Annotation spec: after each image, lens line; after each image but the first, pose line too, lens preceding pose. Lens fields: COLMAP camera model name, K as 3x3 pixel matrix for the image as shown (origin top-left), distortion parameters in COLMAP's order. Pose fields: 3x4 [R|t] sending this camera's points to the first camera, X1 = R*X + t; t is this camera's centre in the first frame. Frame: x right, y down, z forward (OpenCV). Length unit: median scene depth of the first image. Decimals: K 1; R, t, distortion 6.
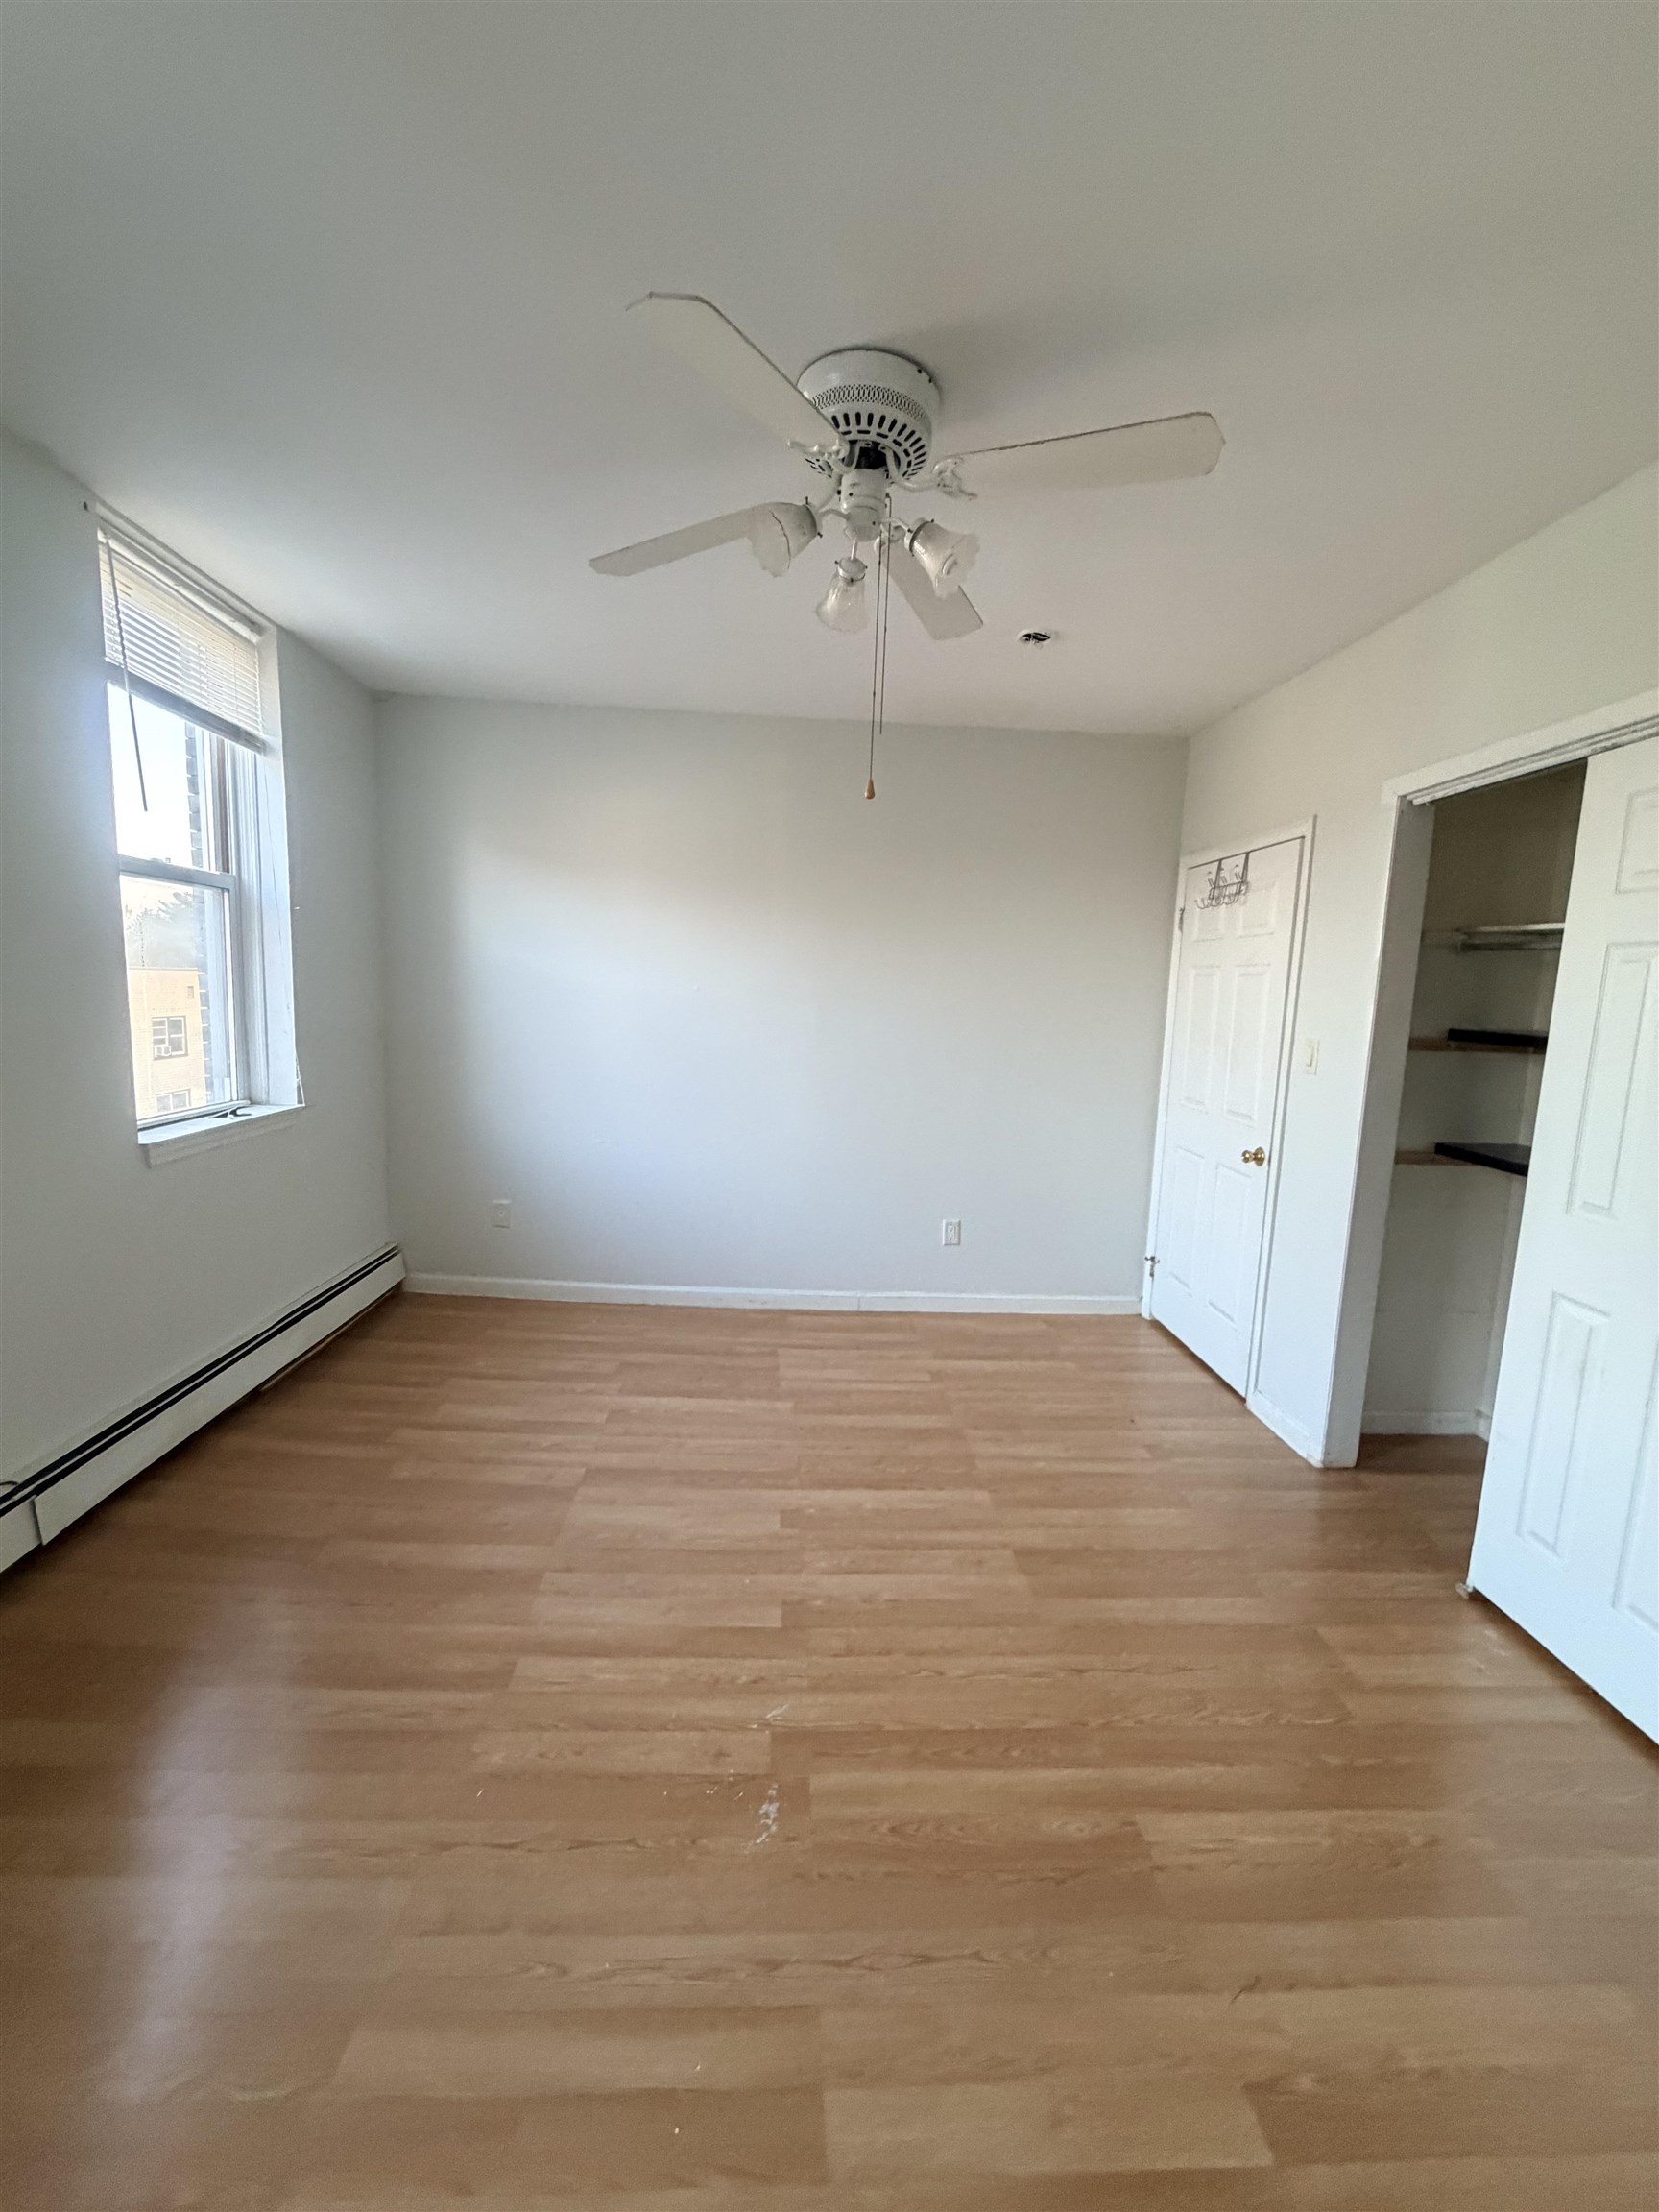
lens RADIAL K [[892.3, 0, 828.6], [0, 892.3, 1107.9], [0, 0, 1]] dist [0.000505, 0.000070]
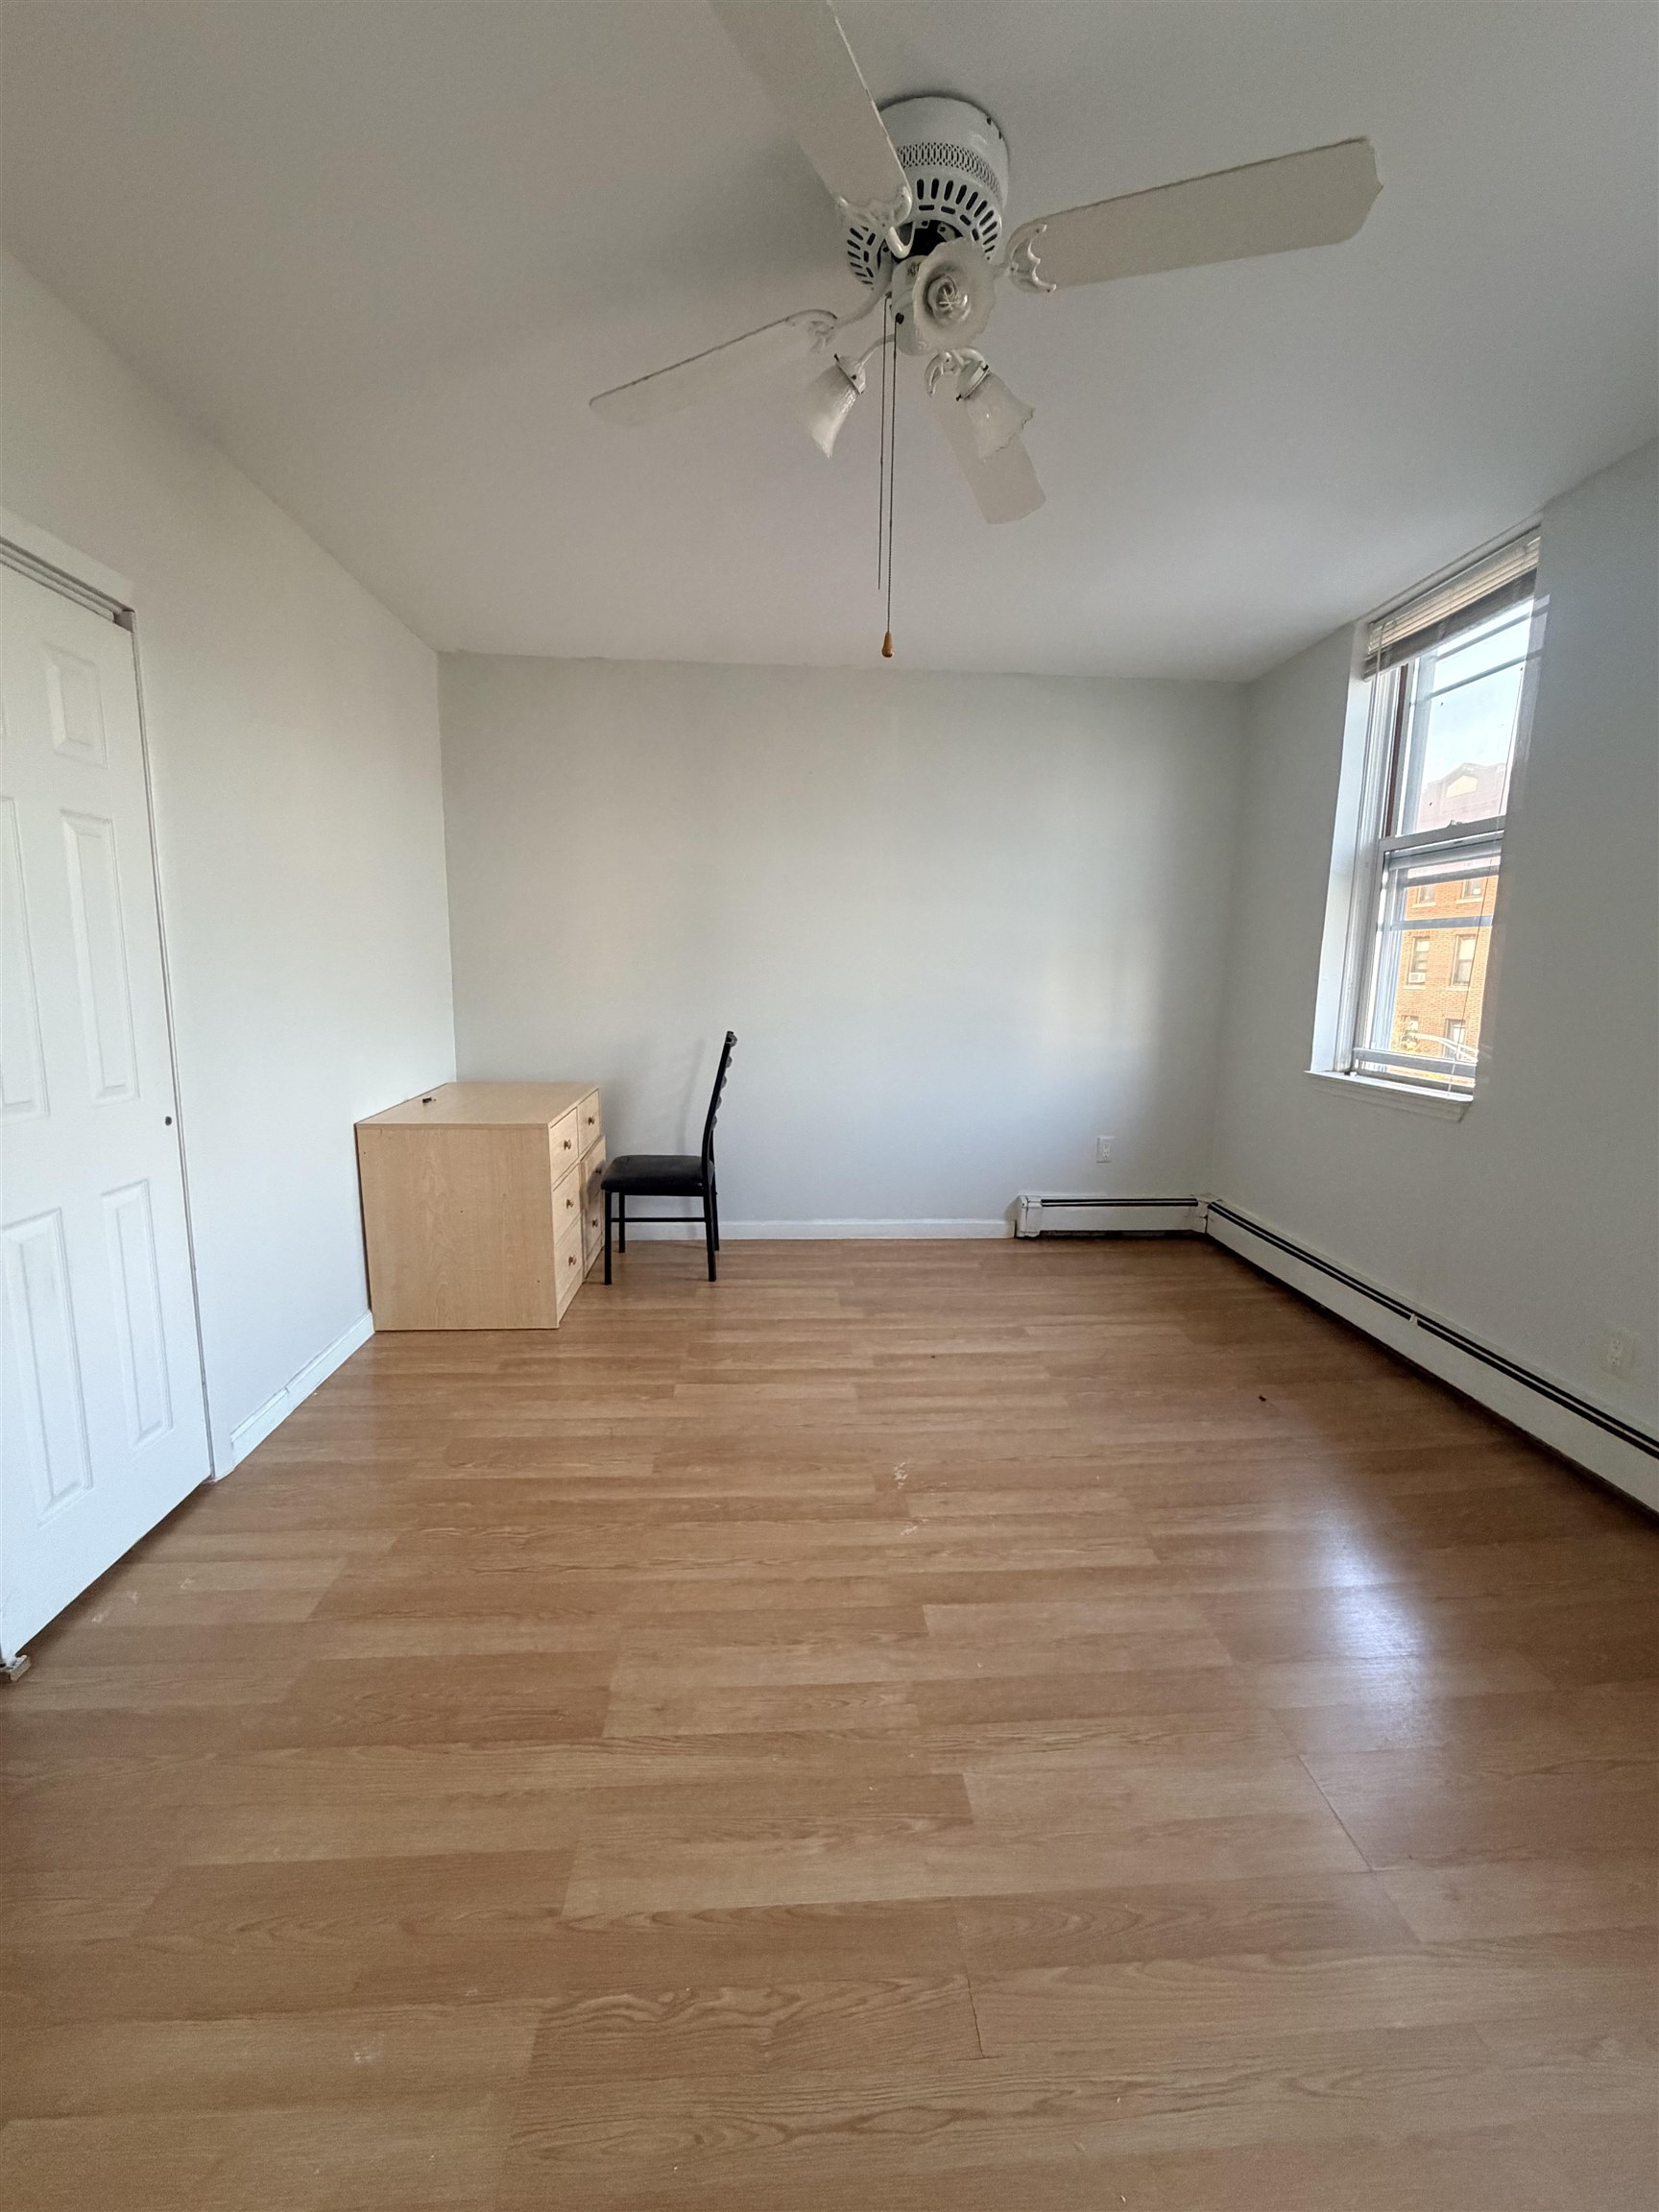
lens RADIAL K [[892.3, 0, 829.6], [0, 892.3, 1102.5], [0, 0, 1]] dist [0.000505, 0.000070]
pose [[-0.998347, -0.053756, -0.020340, 0.093749], [-0.057305, 0.958229, 0.280202, -0.177875], [0.004428, 0.280904, -0.959726, 1.835647]]
